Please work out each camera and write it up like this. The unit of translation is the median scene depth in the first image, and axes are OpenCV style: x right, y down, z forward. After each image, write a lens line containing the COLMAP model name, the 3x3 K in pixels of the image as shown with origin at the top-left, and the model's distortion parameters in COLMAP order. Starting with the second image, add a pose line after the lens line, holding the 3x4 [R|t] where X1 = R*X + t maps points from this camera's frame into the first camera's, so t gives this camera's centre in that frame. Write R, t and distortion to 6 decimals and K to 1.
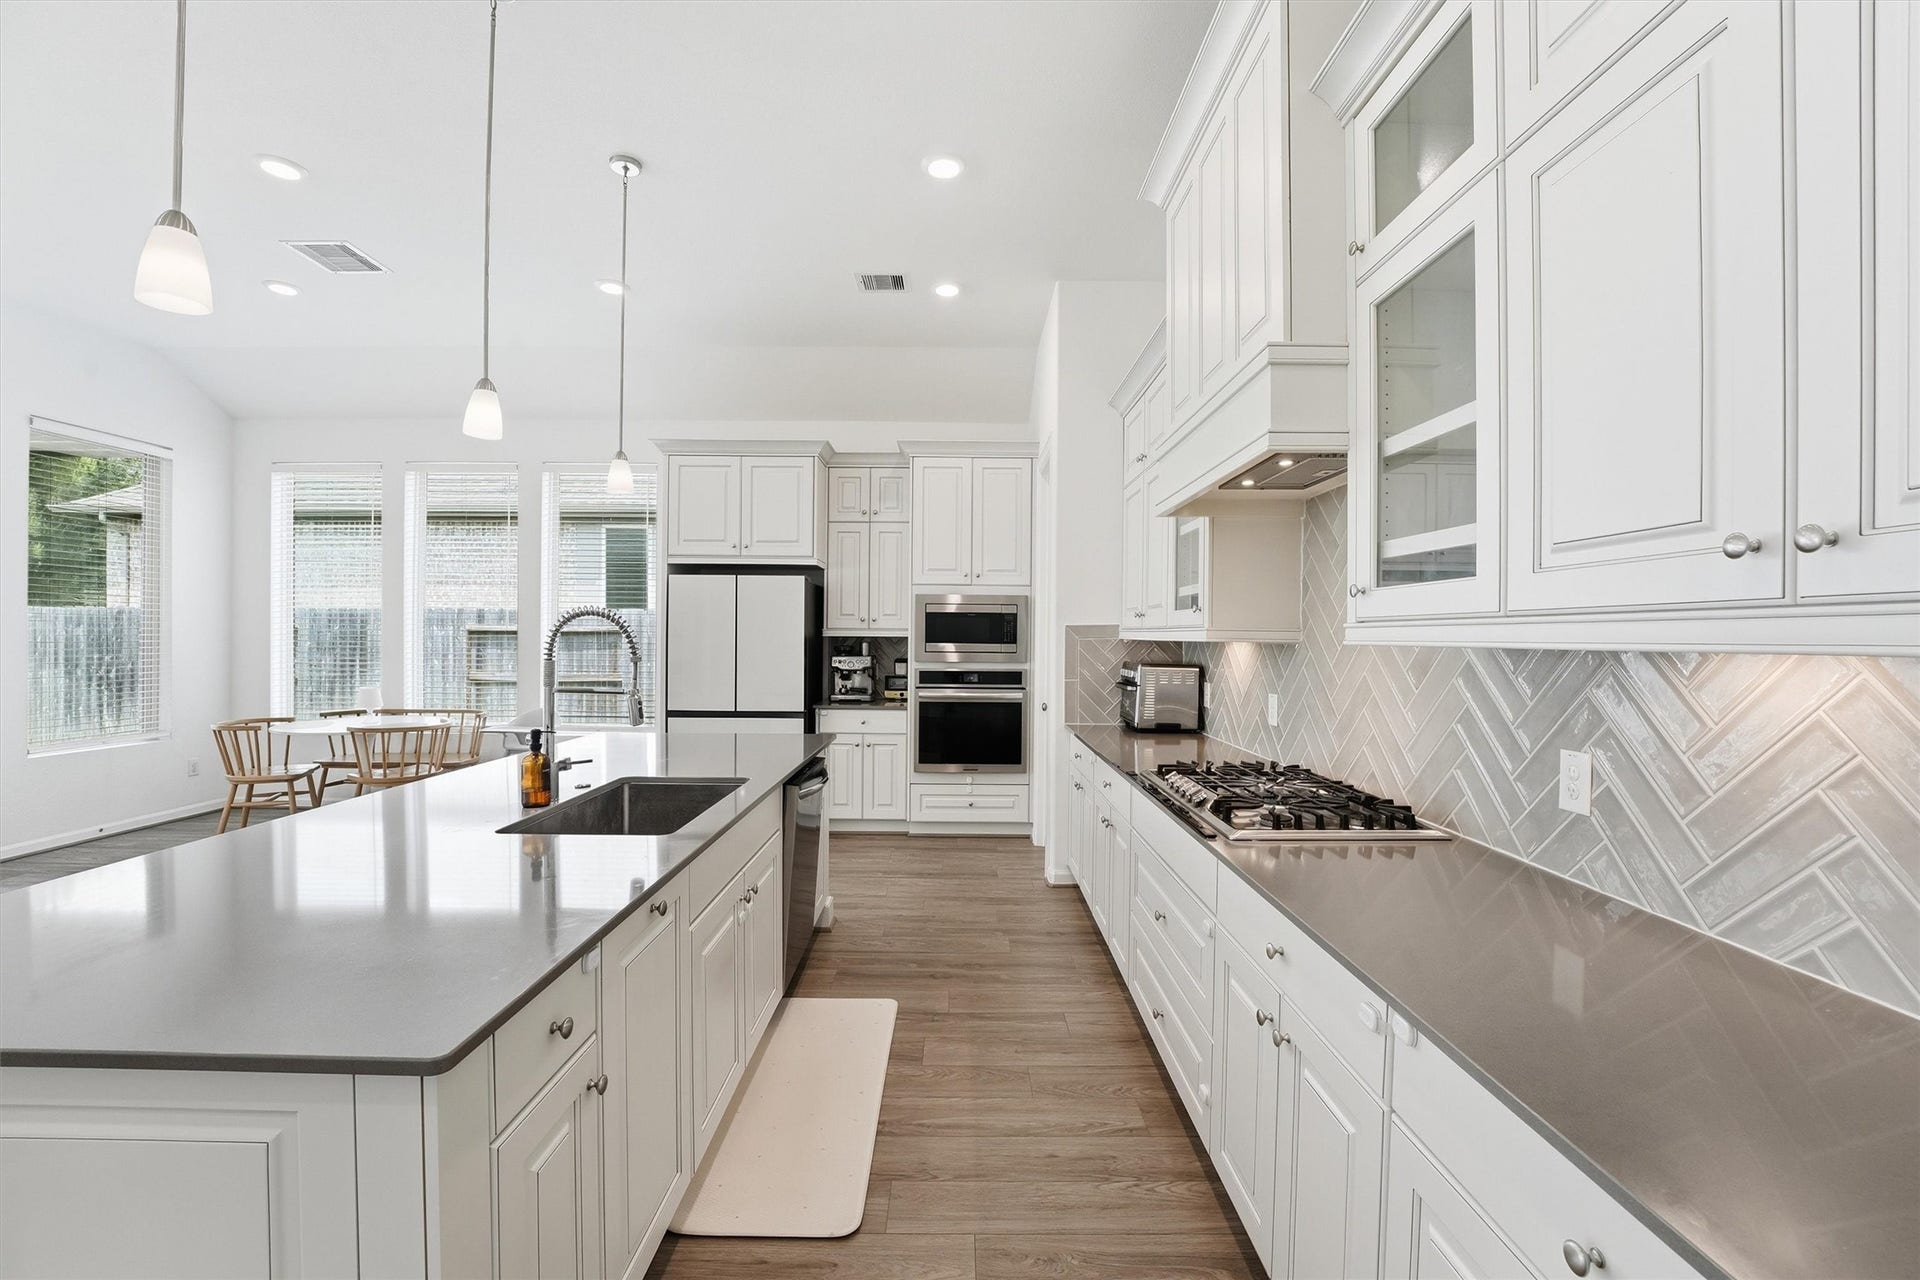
lens RADIAL K [[784.2, 0, 957.8], [0, 784.2, 643.3], [0, 0, 1]] dist [-0.018662, 0.000170]
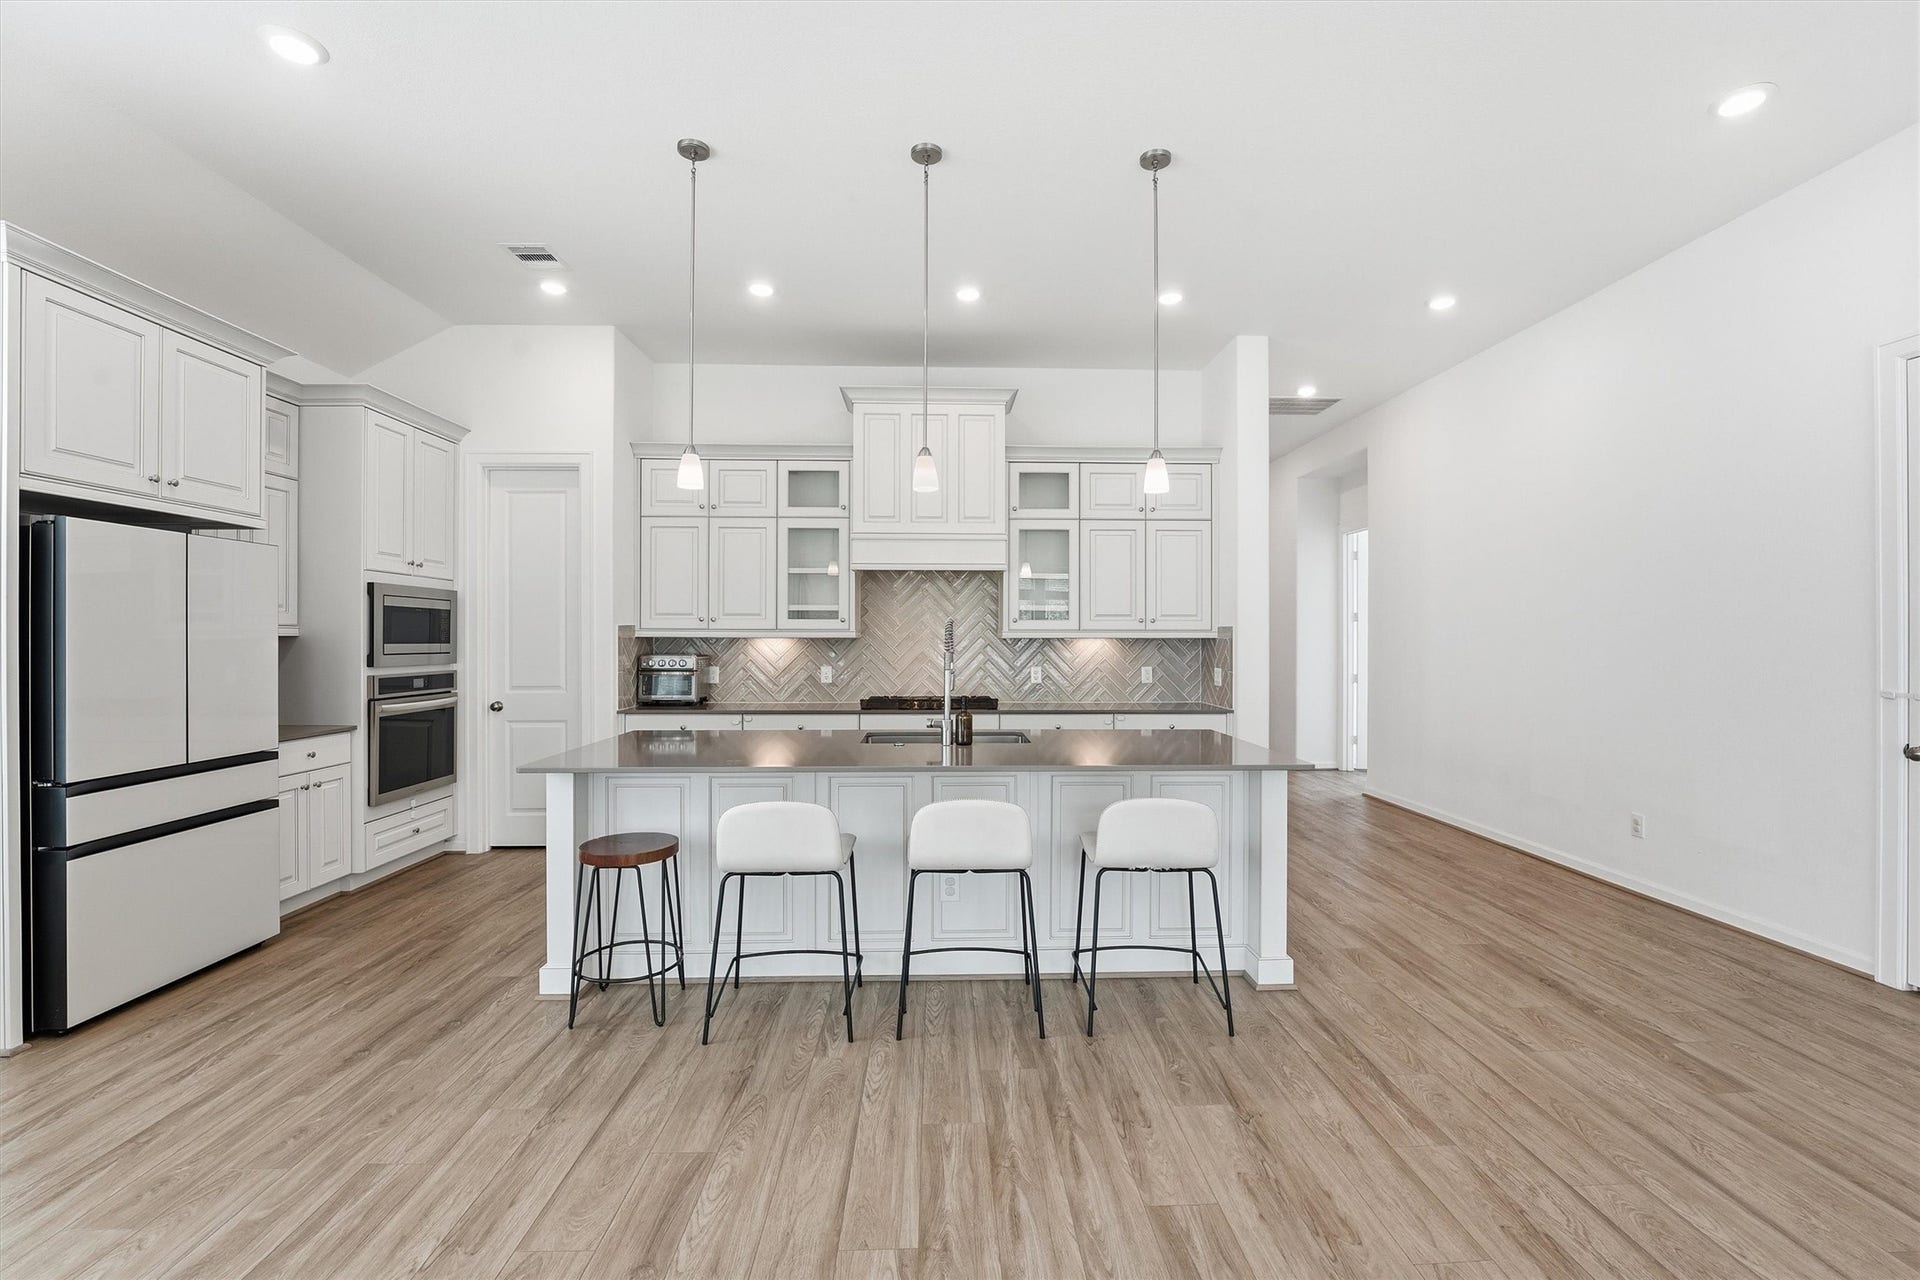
lens RADIAL K [[784.2, 0, 964.5], [0, 784.2, 634.7], [0, 0, 1]] dist [-0.018662, 0.000170]
pose [[-0.023530, -0.002324, 0.999720, -0.850269], [0.009832, 0.999948, 0.002556, -0.005560], [-0.999675, 0.009890, -0.023505, 0.419055]]
